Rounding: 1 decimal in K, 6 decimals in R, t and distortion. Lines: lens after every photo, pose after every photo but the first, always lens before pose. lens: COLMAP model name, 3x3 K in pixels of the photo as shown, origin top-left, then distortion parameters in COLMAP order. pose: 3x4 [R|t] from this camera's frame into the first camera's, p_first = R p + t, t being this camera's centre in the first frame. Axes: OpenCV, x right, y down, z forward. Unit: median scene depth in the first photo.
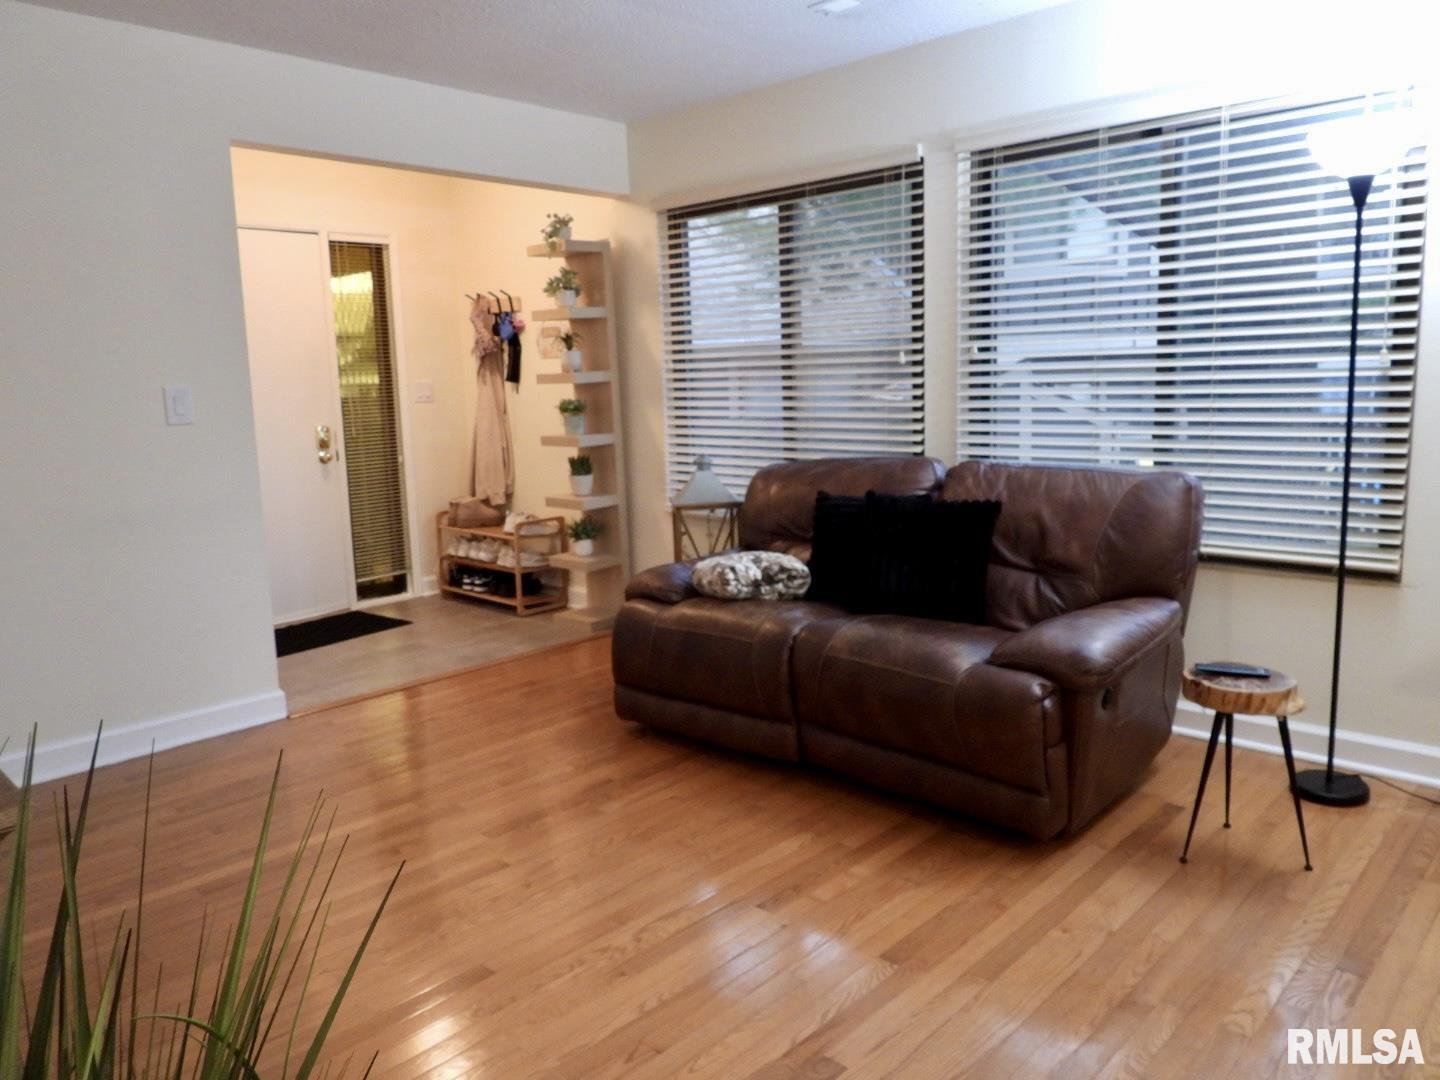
lens RADIAL K [[1040.7, 0, 728.3], [0, 1040.7, 538.1], [0, 0, 1]] dist [-0.016799, 0.009684]
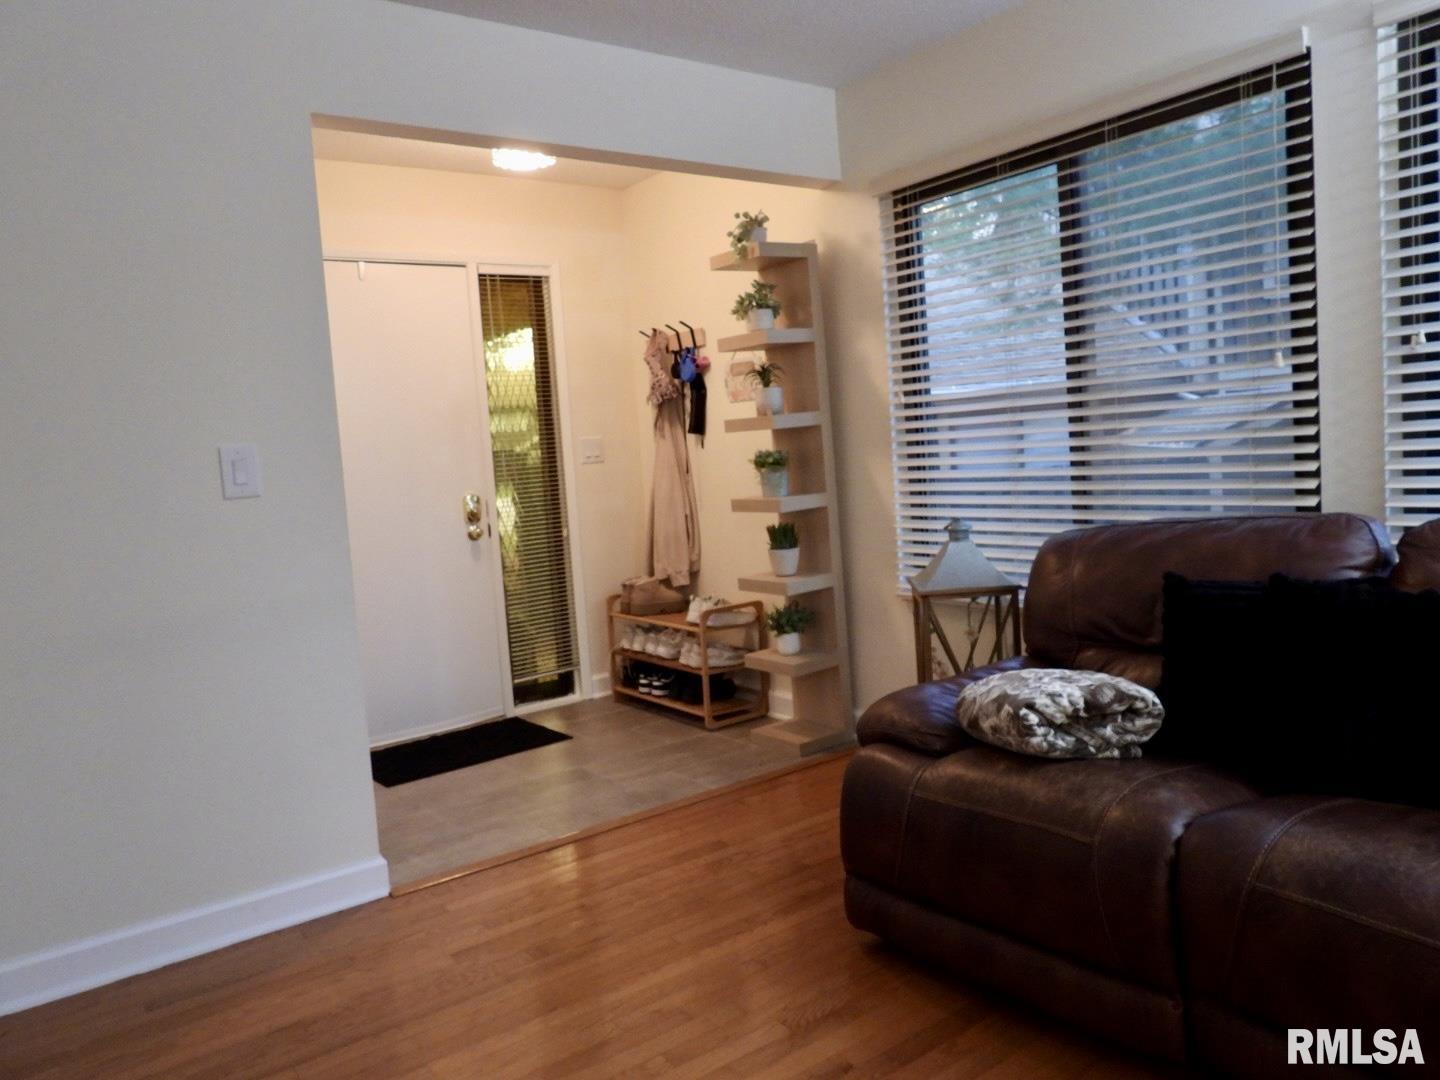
lens RADIAL K [[1040.7, 0, 721.8], [0, 1040.7, 540.3], [0, 0, 1]] dist [-0.016799, 0.009684]
pose [[0.981474, -0.023194, -0.190187, -0.043111], [0.012386, 0.998250, -0.057822, -0.024306], [0.191196, 0.054395, 0.980044, 0.256194]]
